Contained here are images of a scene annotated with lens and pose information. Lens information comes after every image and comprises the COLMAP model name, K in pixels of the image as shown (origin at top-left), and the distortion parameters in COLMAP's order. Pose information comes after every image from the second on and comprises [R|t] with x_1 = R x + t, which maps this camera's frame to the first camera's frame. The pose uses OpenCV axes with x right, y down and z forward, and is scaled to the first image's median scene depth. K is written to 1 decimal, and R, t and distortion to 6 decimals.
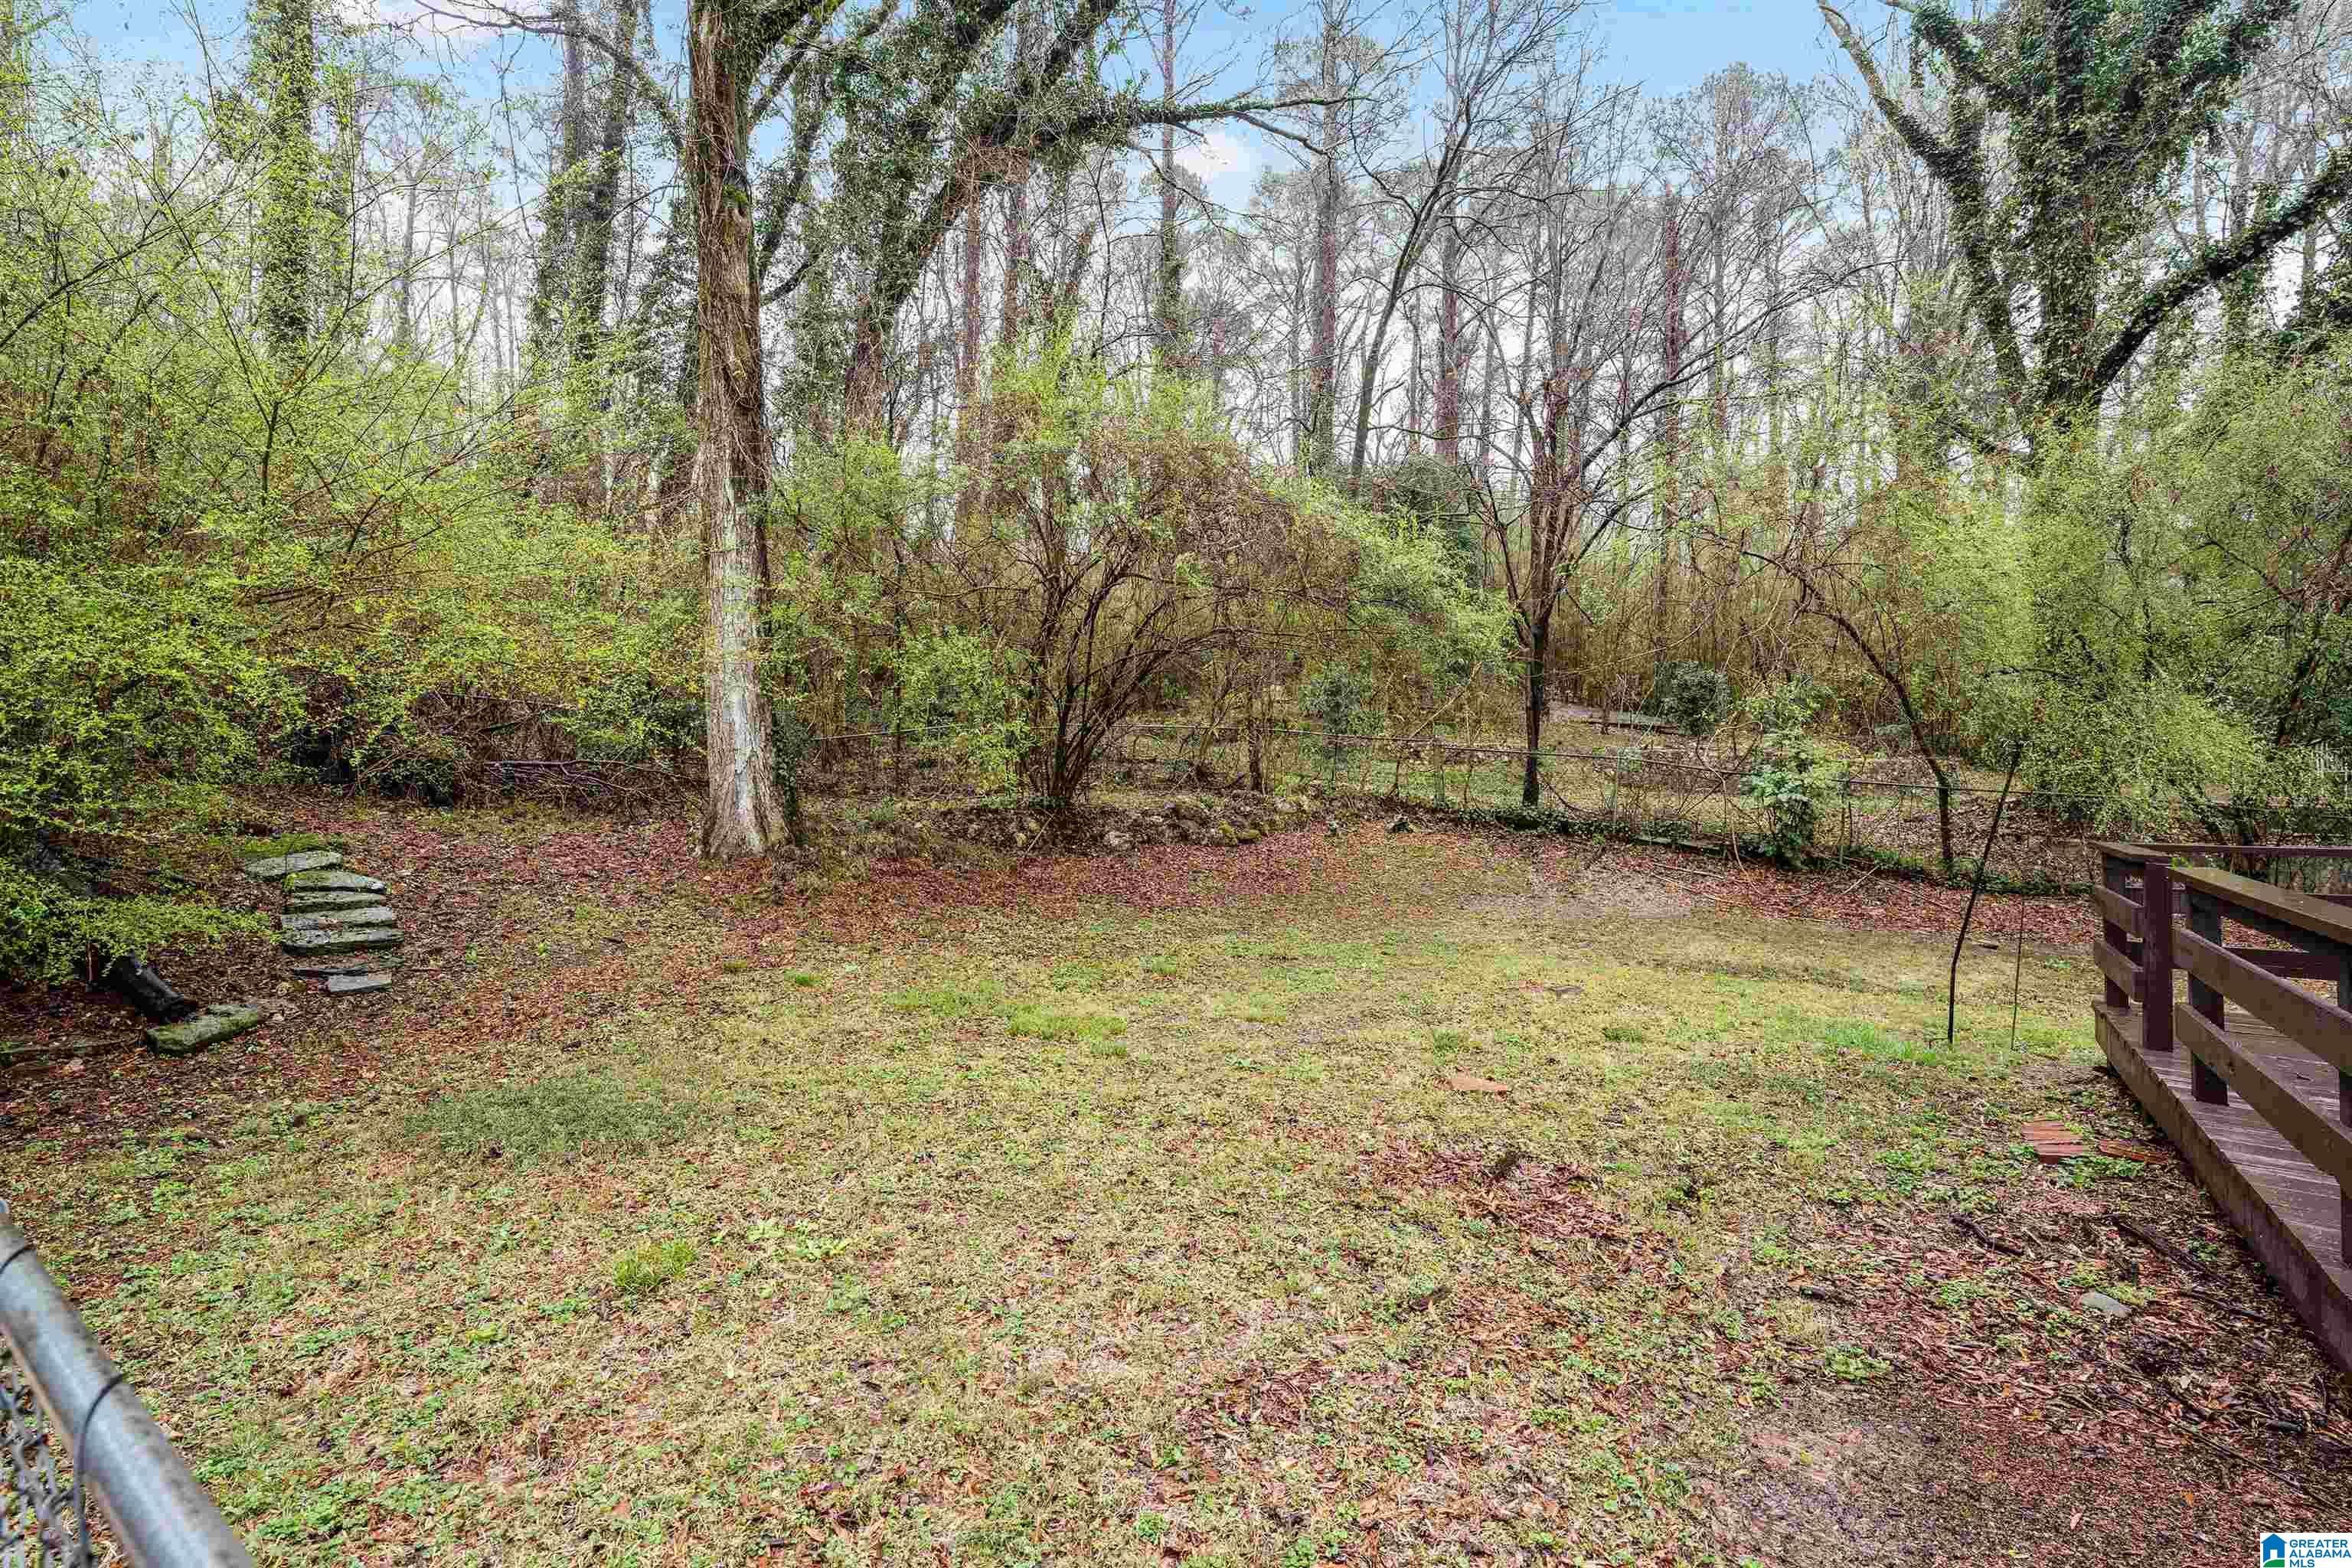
lens RADIAL K [[1040.6, 0, 1170.4], [0, 1040.6, 772.2], [0, 0, 1]] dist [-0.002573, -0.000223]
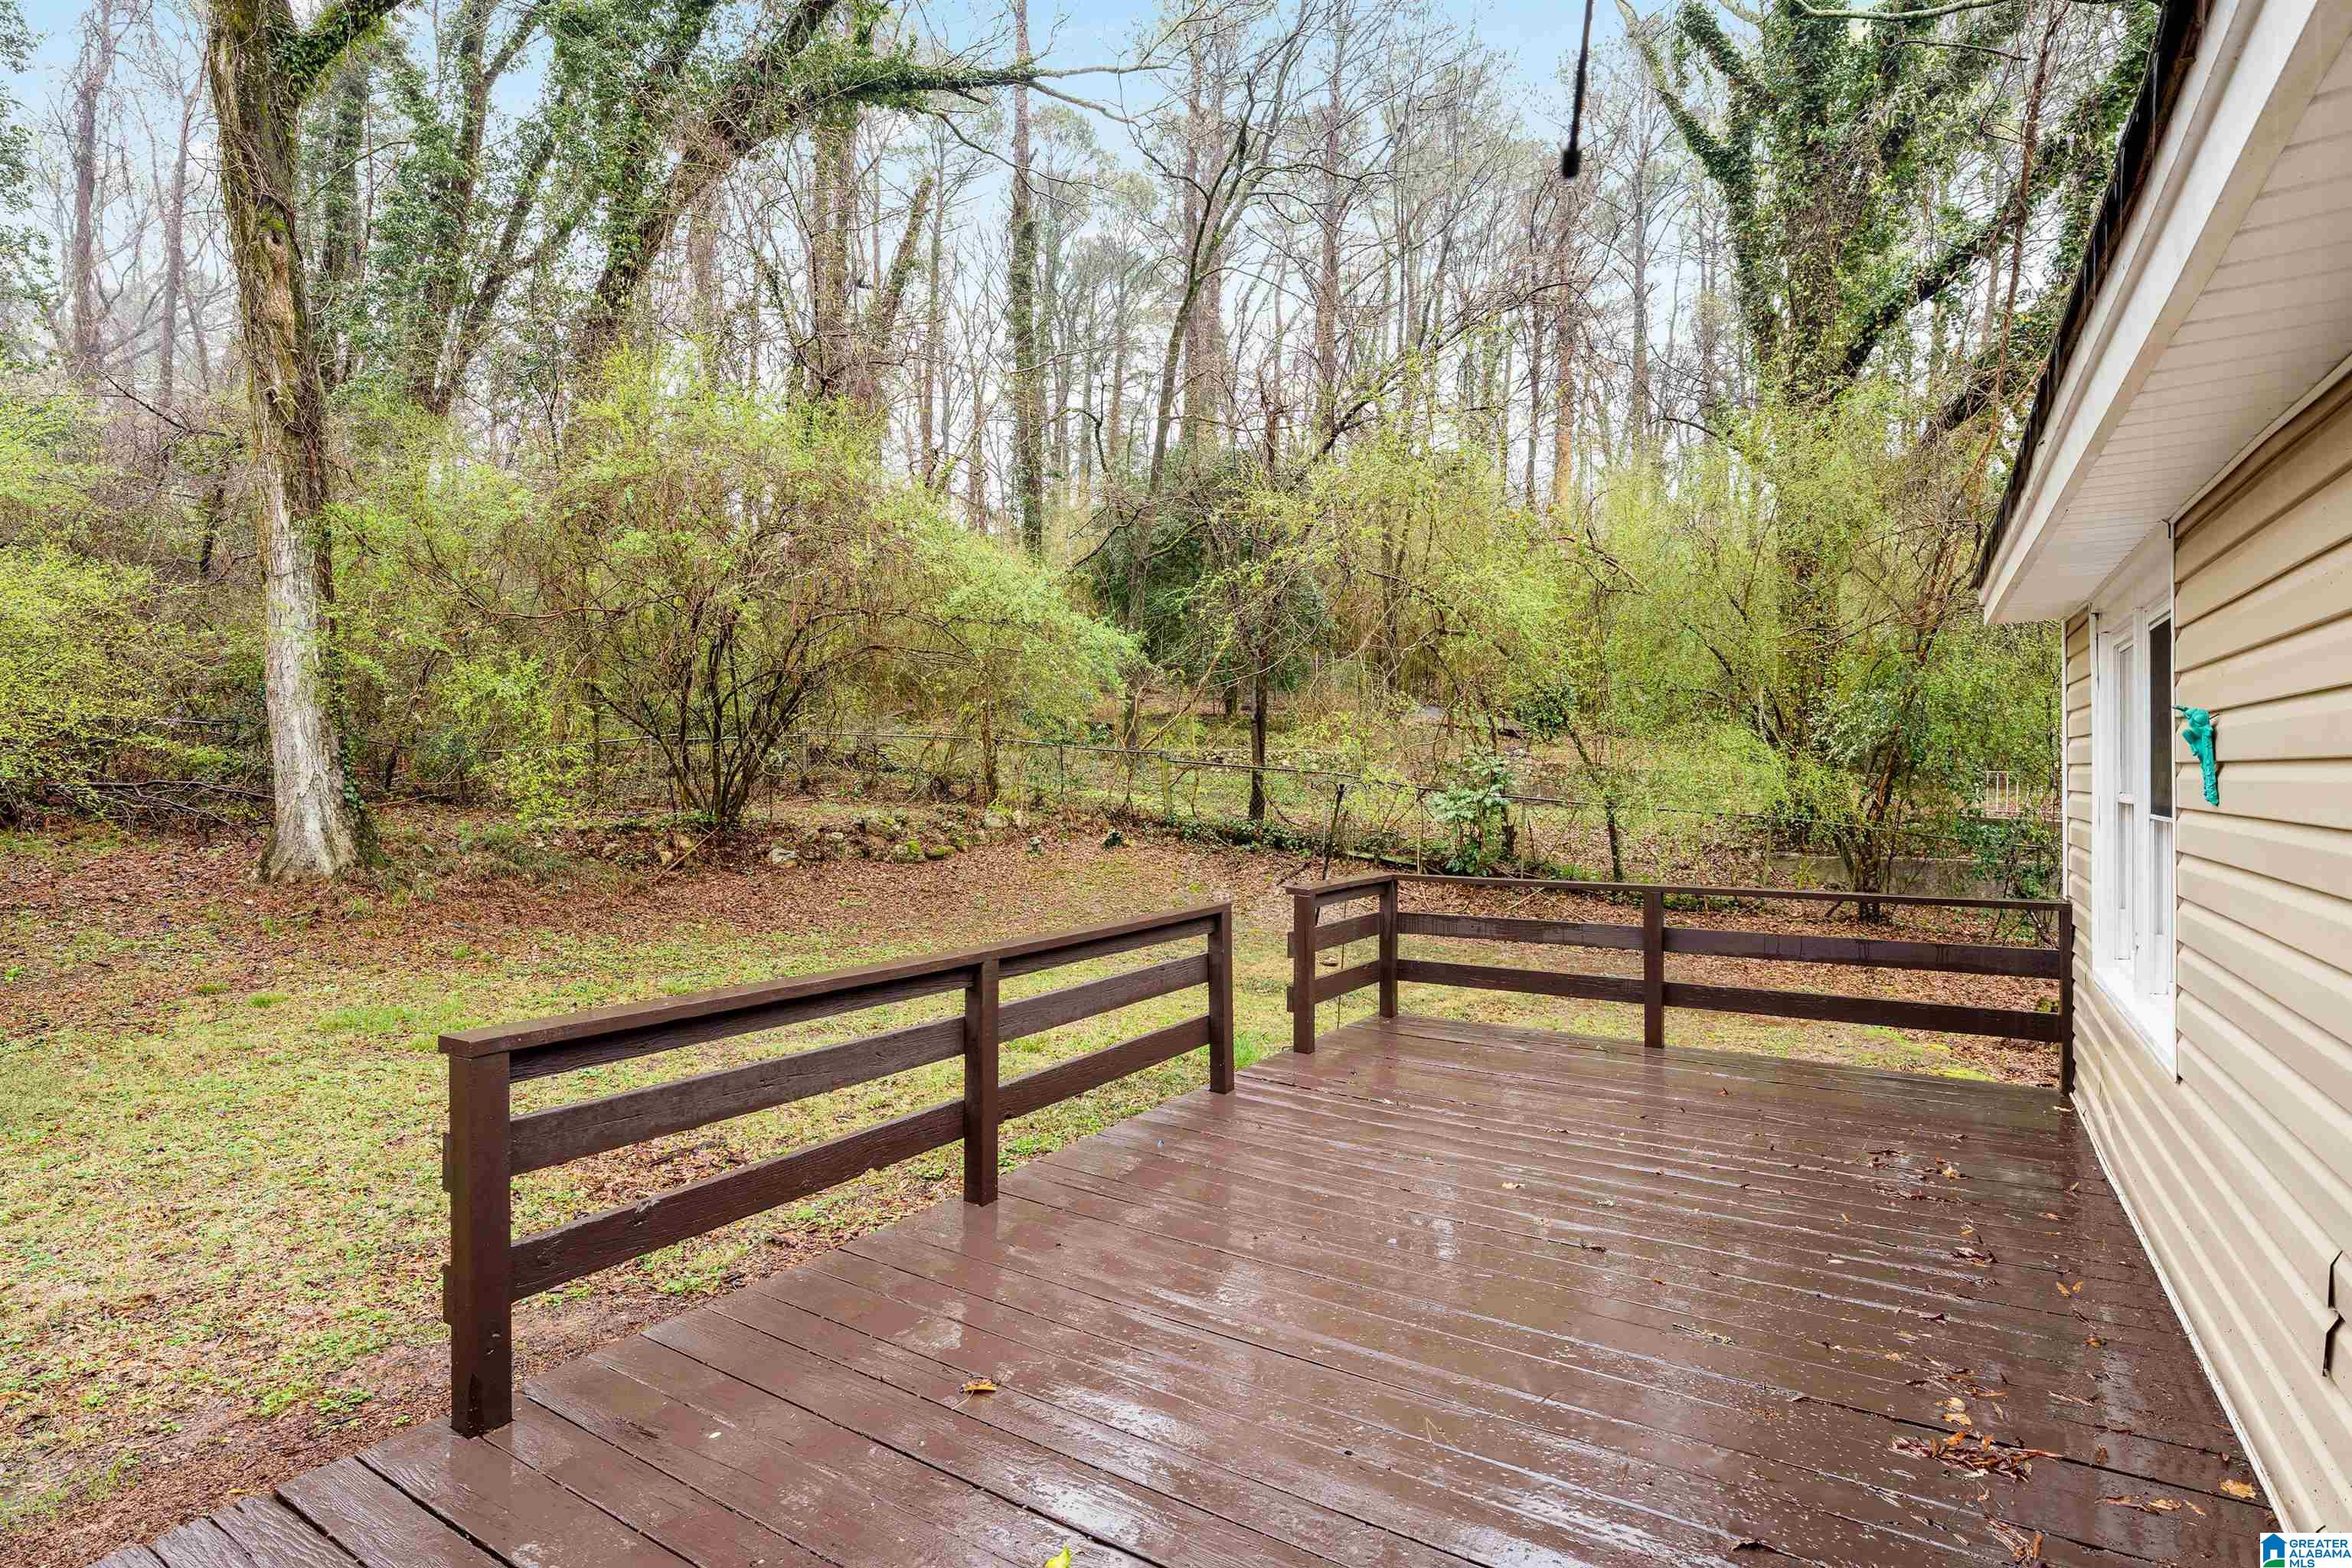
lens RADIAL K [[1156.4, 0, 1174.8], [0, 1156.4, 786.4], [0, 0, 1]] dist [-0.002875, 0.001230]
pose [[0.998838, 0.001318, 0.048170, 0.262644], [-0.002065, 0.999878, 0.015457, -0.019346], [-0.048144, -0.015539, 0.998720, -0.107727]]
